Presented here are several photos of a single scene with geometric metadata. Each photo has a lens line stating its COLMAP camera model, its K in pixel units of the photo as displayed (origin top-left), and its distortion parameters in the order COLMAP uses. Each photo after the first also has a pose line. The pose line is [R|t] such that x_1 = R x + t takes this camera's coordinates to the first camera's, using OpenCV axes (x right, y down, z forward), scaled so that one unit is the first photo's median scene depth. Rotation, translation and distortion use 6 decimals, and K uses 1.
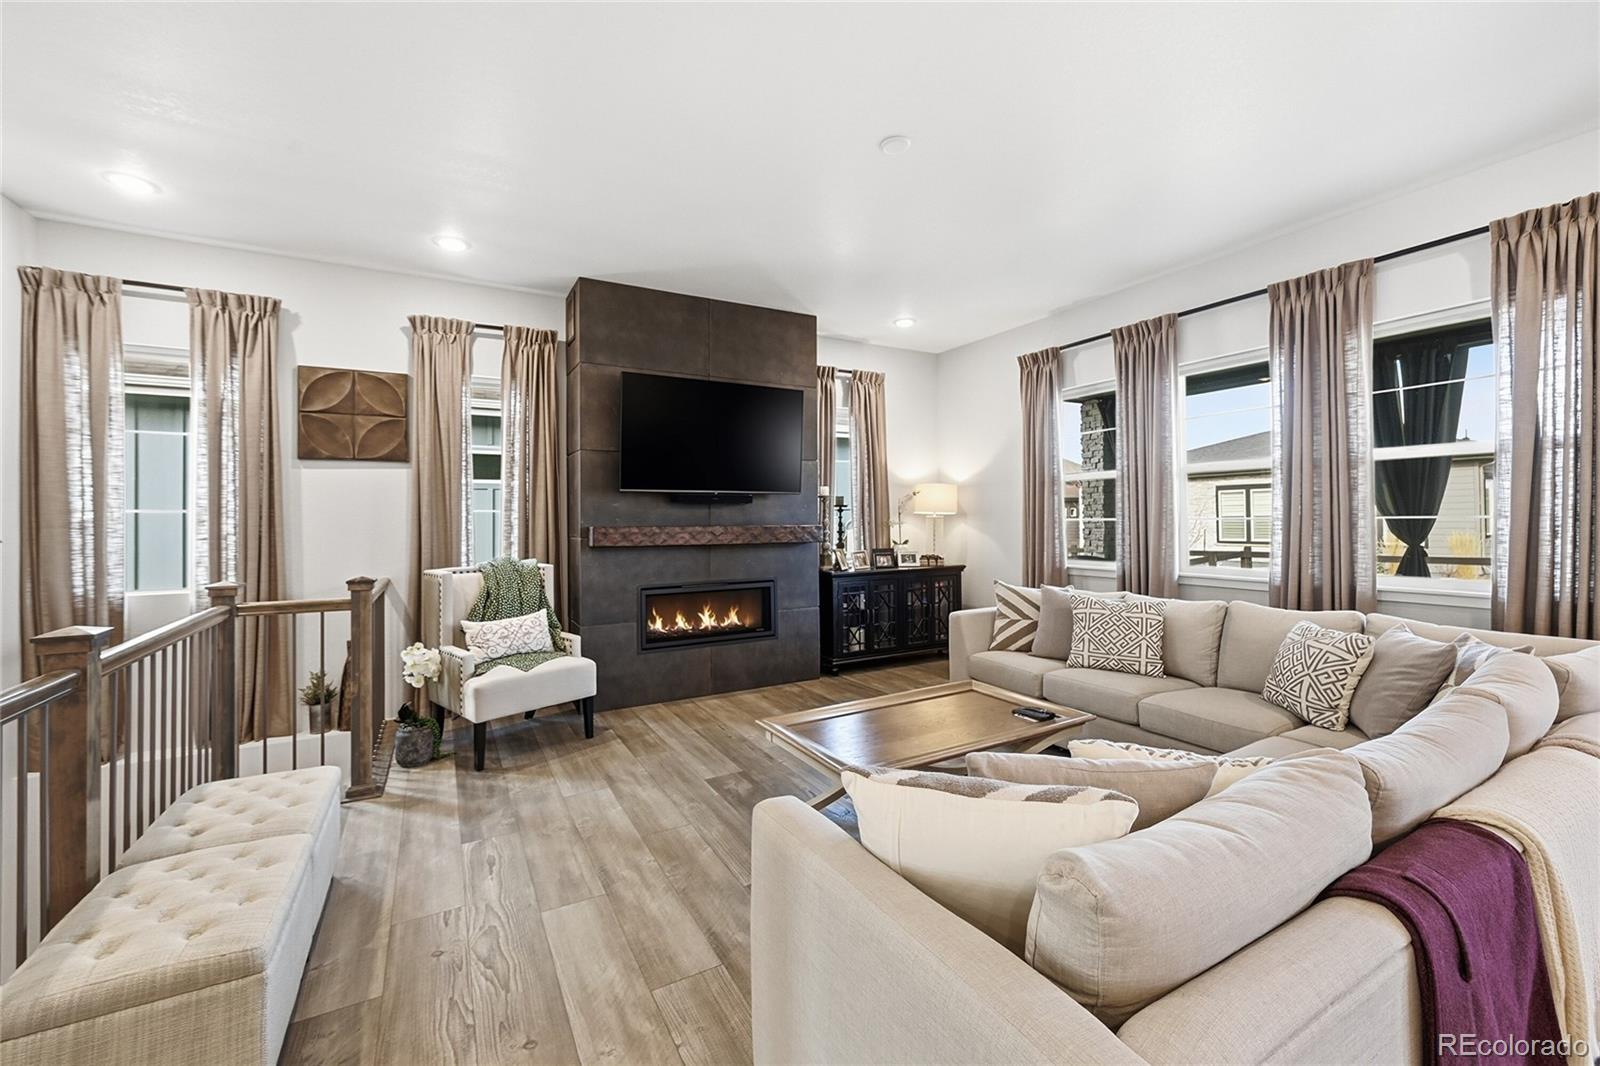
lens RADIAL K [[643.1, 0, 795.2], [0, 643.1, 514.0], [0, 0, 1]] dist [0.001104, -0.000744]
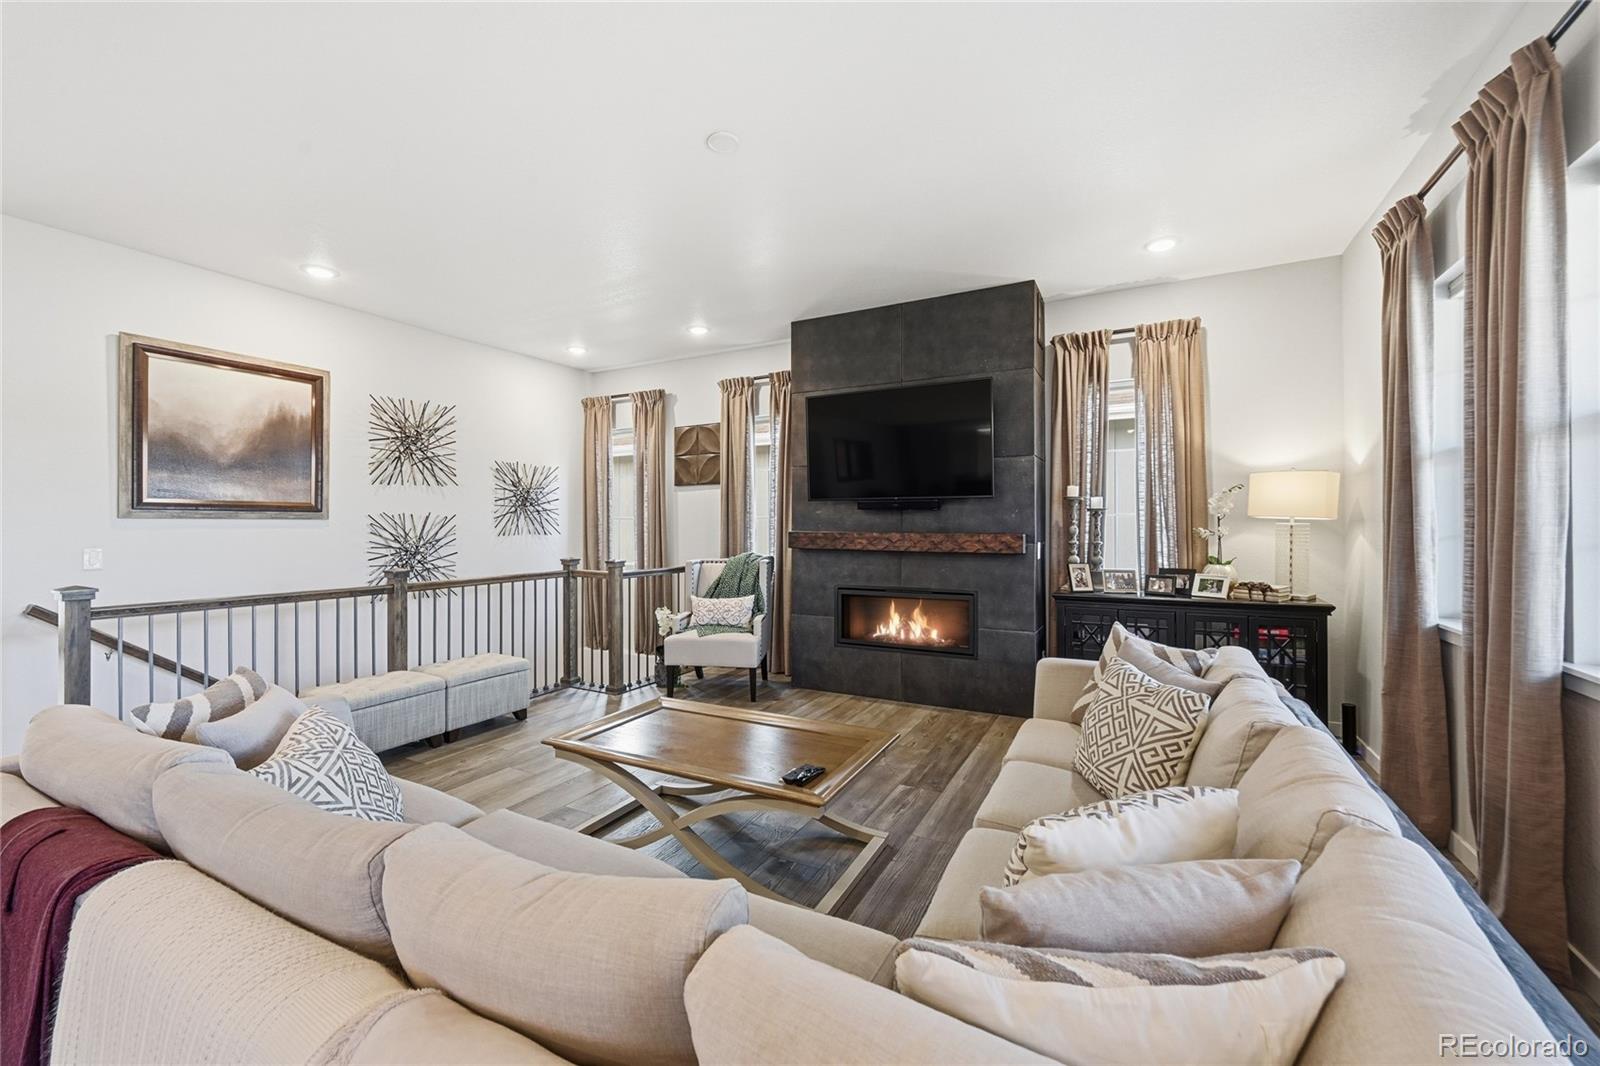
lens RADIAL K [[643.1, 0, 802.7], [0, 643.1, 525.0], [0, 0, 1]] dist [0.001104, -0.000744]
pose [[0.543687, 0.007134, -0.839258, 0.692978], [0.003304, 0.999938, 0.010641, -0.004238], [0.839282, -0.008558, 0.543630, 0.368683]]
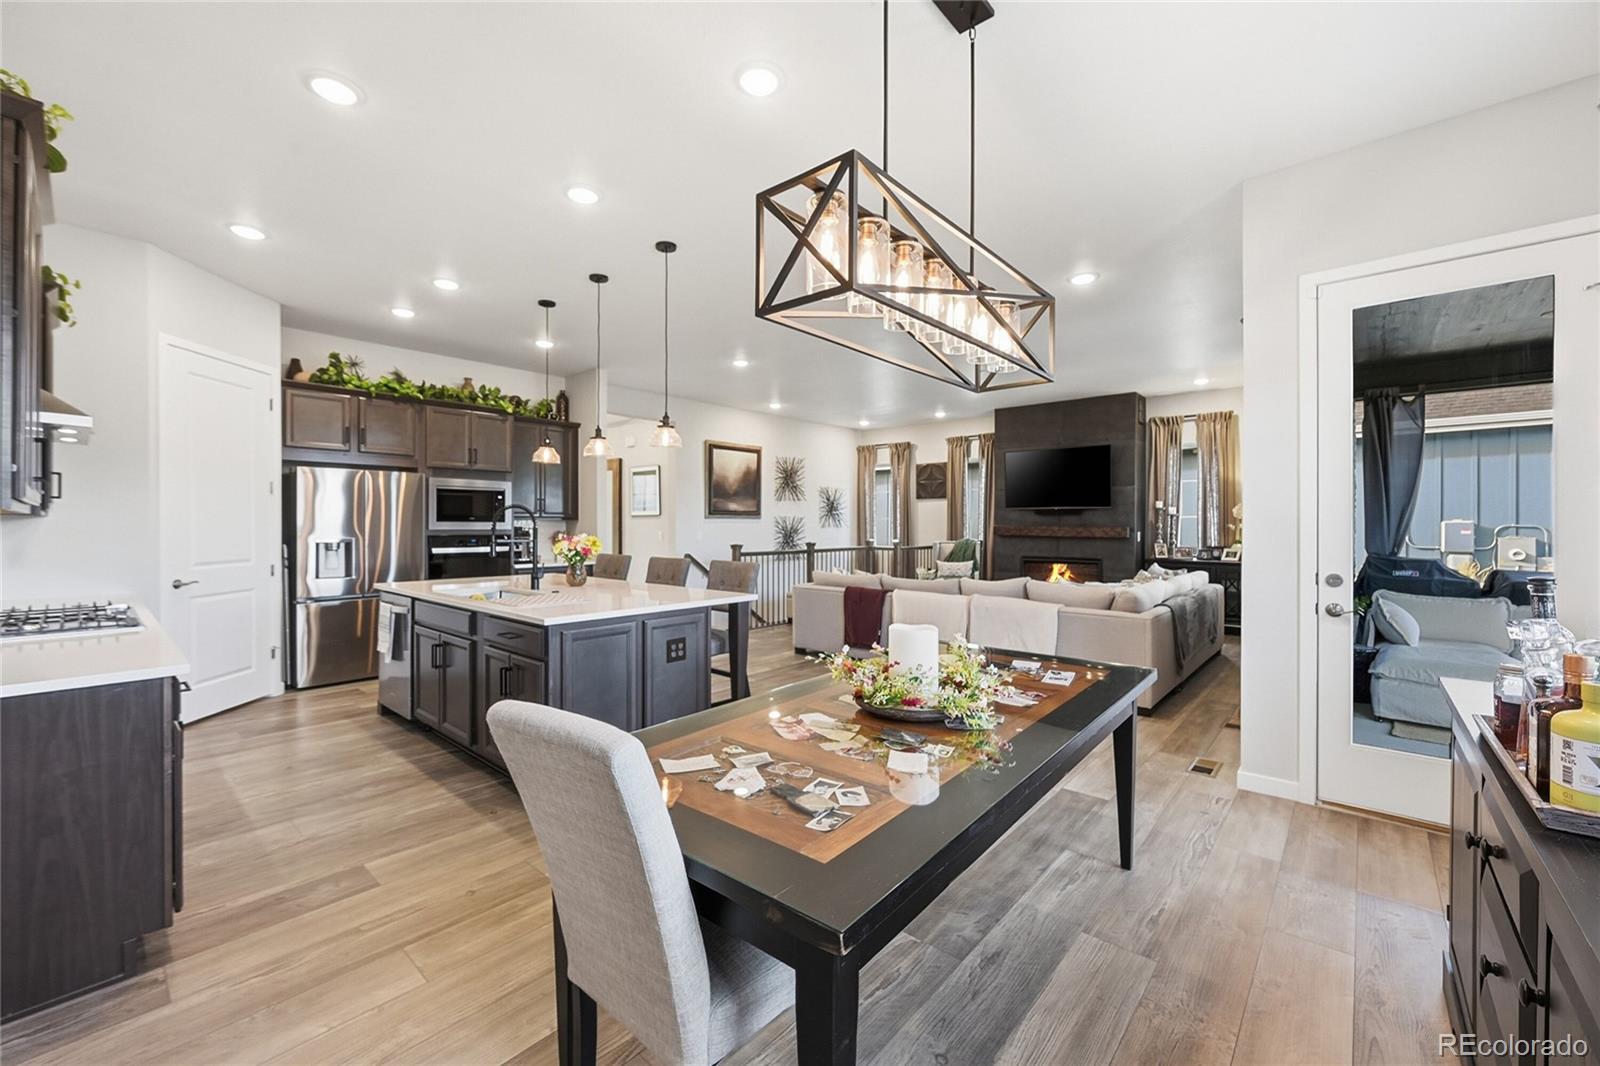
lens RADIAL K [[643.1, 0, 802.3], [0, 643.1, 524.5], [0, 0, 1]] dist [0.001104, -0.000744]
pose [[0.336543, 0.011819, -0.941594, 1.494599], [0.002666, 0.999905, 0.013503, -0.015194], [0.941664, -0.007055, 0.336480, -0.334141]]
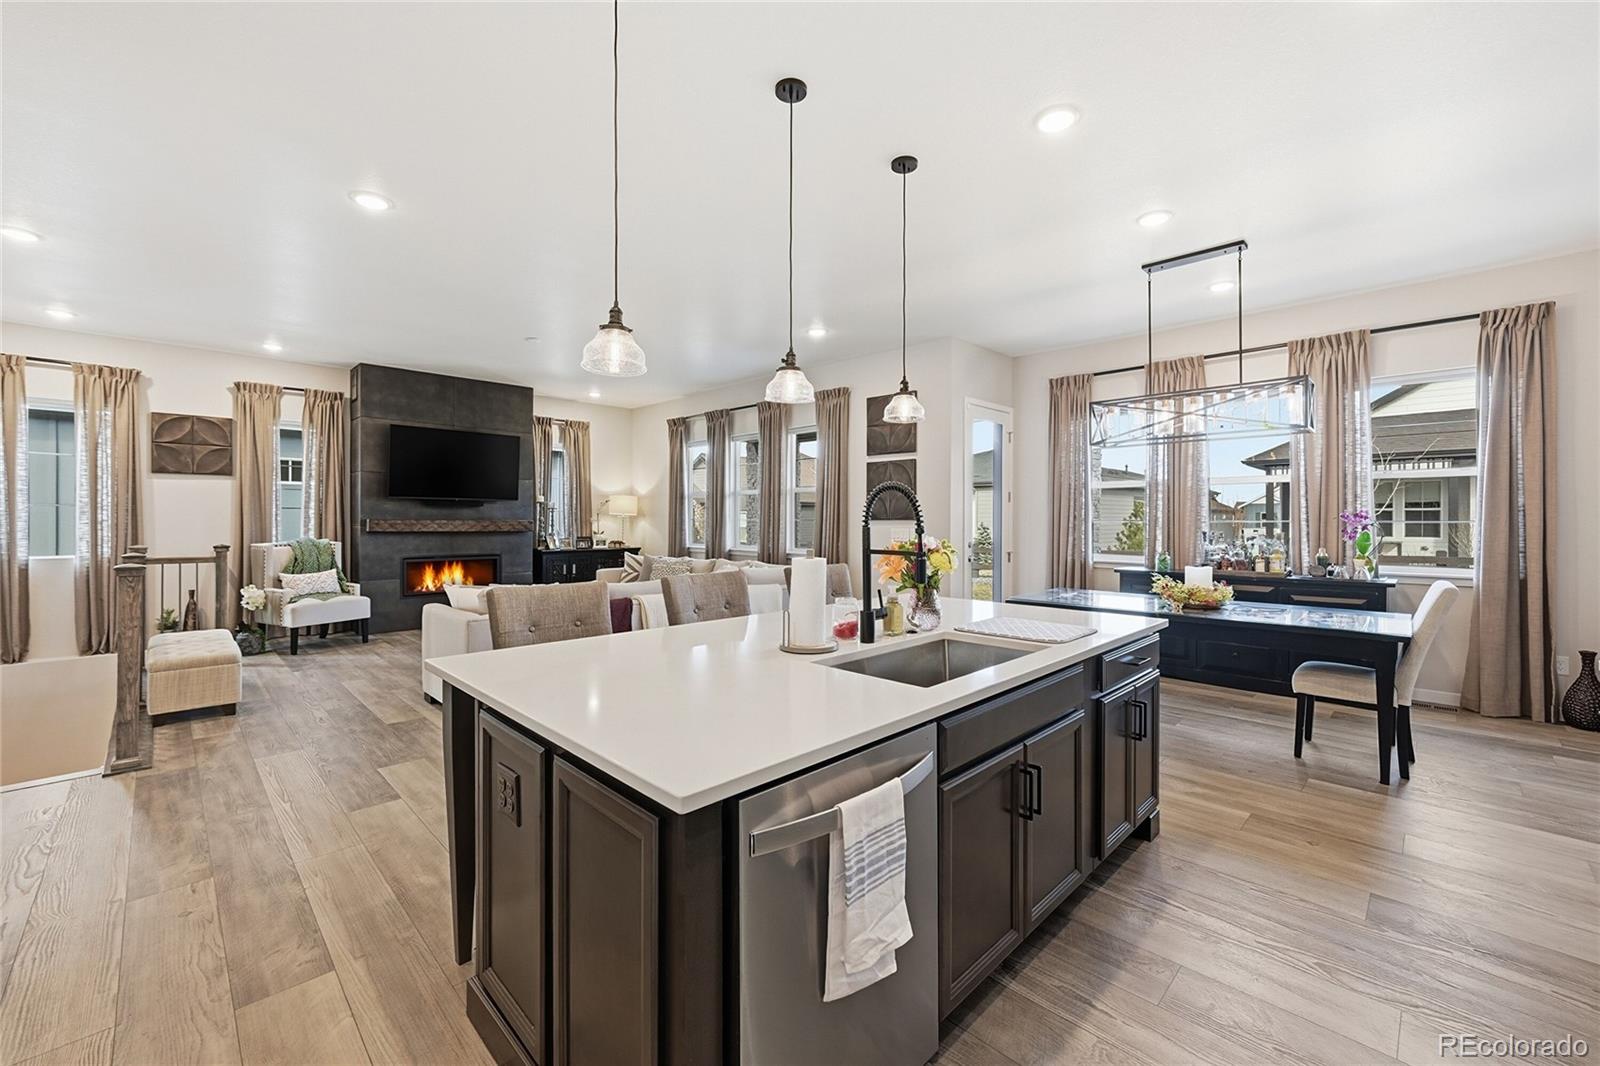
lens RADIAL K [[643.1, 0, 796.5], [0, 643.1, 522.3], [0, 0, 1]] dist [0.001104, -0.000744]
pose [[0.961591, 0.012241, 0.274212, 0.277472], [-0.015386, 0.999838, 0.009321, -0.003881], [-0.274054, -0.013182, 0.961624, -0.855708]]
